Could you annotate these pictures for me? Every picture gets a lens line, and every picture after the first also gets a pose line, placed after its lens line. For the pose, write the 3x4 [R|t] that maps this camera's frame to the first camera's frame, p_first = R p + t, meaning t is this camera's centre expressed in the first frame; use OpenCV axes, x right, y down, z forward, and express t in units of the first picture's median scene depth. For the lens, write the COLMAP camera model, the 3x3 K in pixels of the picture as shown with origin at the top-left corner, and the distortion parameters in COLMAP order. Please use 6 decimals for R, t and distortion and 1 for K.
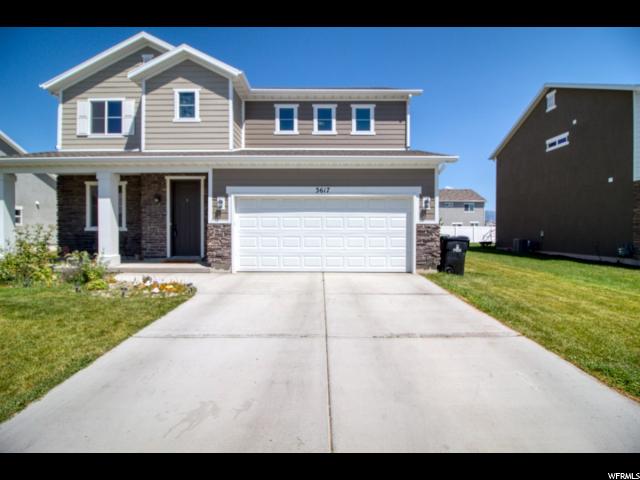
lens RADIAL K [[296.0, 0, 319.9], [0, 296.0, 235.6], [0, 0, 1]] dist [-0.002395, -0.012690]
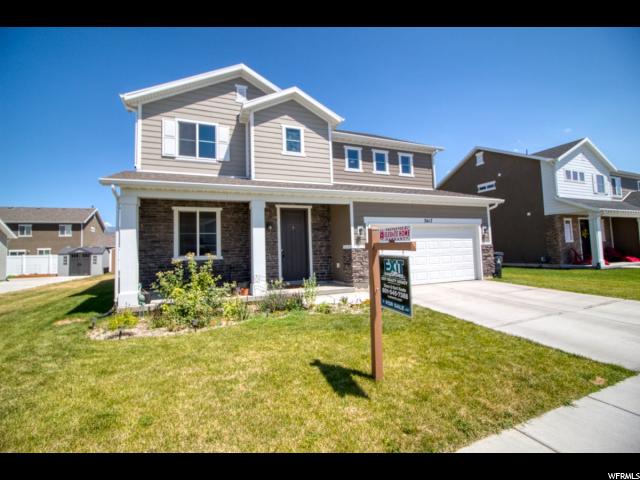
lens RADIAL K [[296.0, 0, 318.8], [0, 296.0, 235.8], [0, 0, 1]] dist [-0.002395, -0.012690]
pose [[0.920376, -0.010436, 0.390895, -0.792158], [0.040687, 0.996774, -0.069187, -0.013344], [-0.388912, 0.079583, 0.917831, -0.006747]]
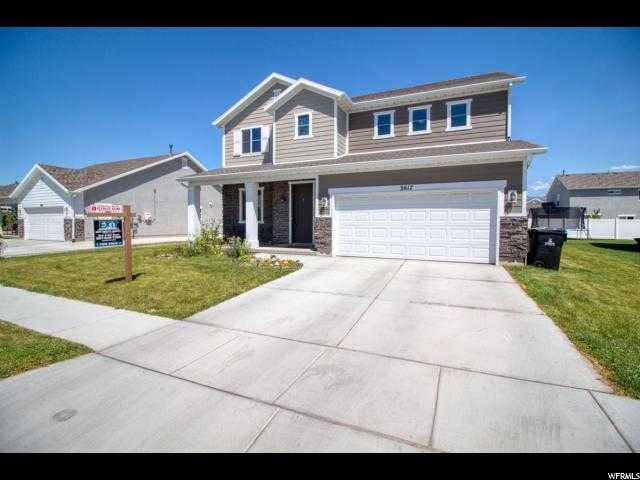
lens RADIAL K [[296.0, 0, 318.8], [0, 296.0, 235.4], [0, 0, 1]] dist [-0.002395, -0.012690]
pose [[0.915174, 0.017626, -0.402674, 0.136464], [-0.009398, 0.999705, 0.022399, 0.006392], [0.402950, -0.016715, 0.915069, -0.156599]]
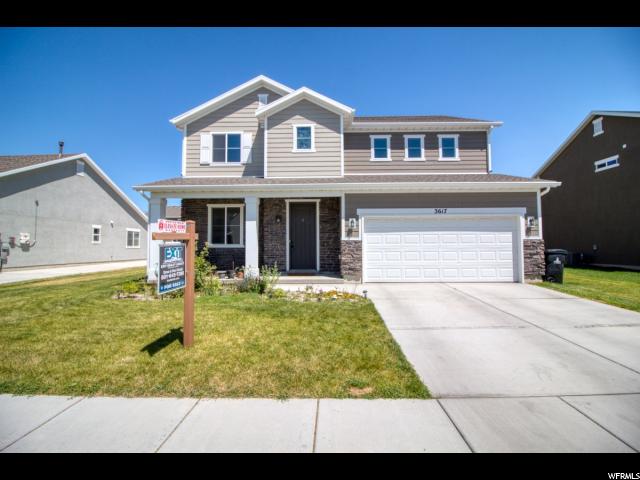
lens RADIAL K [[296.0, 0, 319.1], [0, 296.0, 235.6], [0, 0, 1]] dist [-0.002395, -0.012690]
pose [[0.999876, -0.007779, -0.013720, -0.377424], [0.007041, 0.998571, -0.052983, -0.000006], [0.014112, 0.052880, 0.998501, -0.132970]]
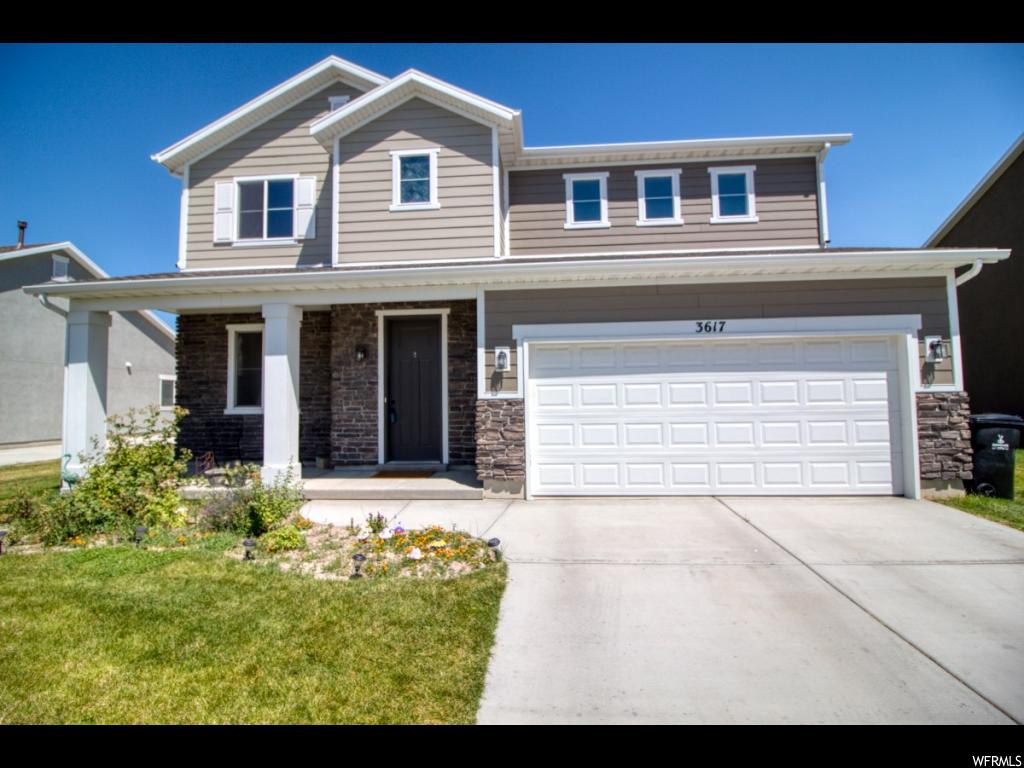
lens RADIAL K [[473.6, 0, 511.6], [0, 473.6, 376.3], [0, 0, 1]] dist [-0.002395, -0.012690]
pose [[0.997557, -0.021236, -0.066555, -0.223549], [0.017010, 0.997841, -0.063432, -0.023974], [0.067759, 0.062145, 0.995764, 0.171710]]
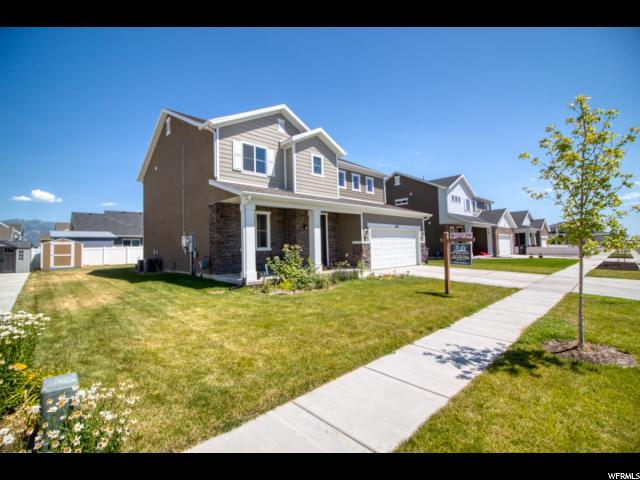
lens RADIAL K [[296.0, 0, 319.2], [0, 296.0, 236.3], [0, 0, 1]] dist [-0.002395, -0.012690]
pose [[0.717071, 0.006086, 0.696973, -1.493532], [0.039610, 0.997990, -0.049467, -0.006148], [-0.695874, 0.063078, 0.715389, -0.065049]]
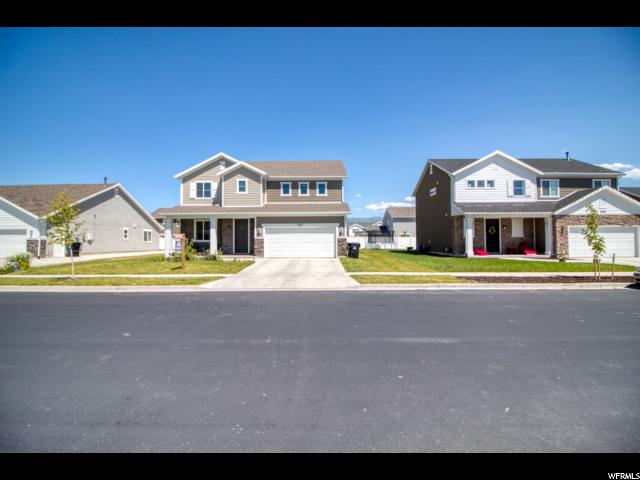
lens RADIAL K [[296.0, 0, 319.1], [0, 296.0, 234.9], [0, 0, 1]] dist [-0.002395, -0.012690]
pose [[0.999914, -0.008657, -0.009814, 0.162799], [0.008266, 0.999197, -0.039209, 0.026620], [0.010145, 0.039125, 0.999183, -1.259034]]
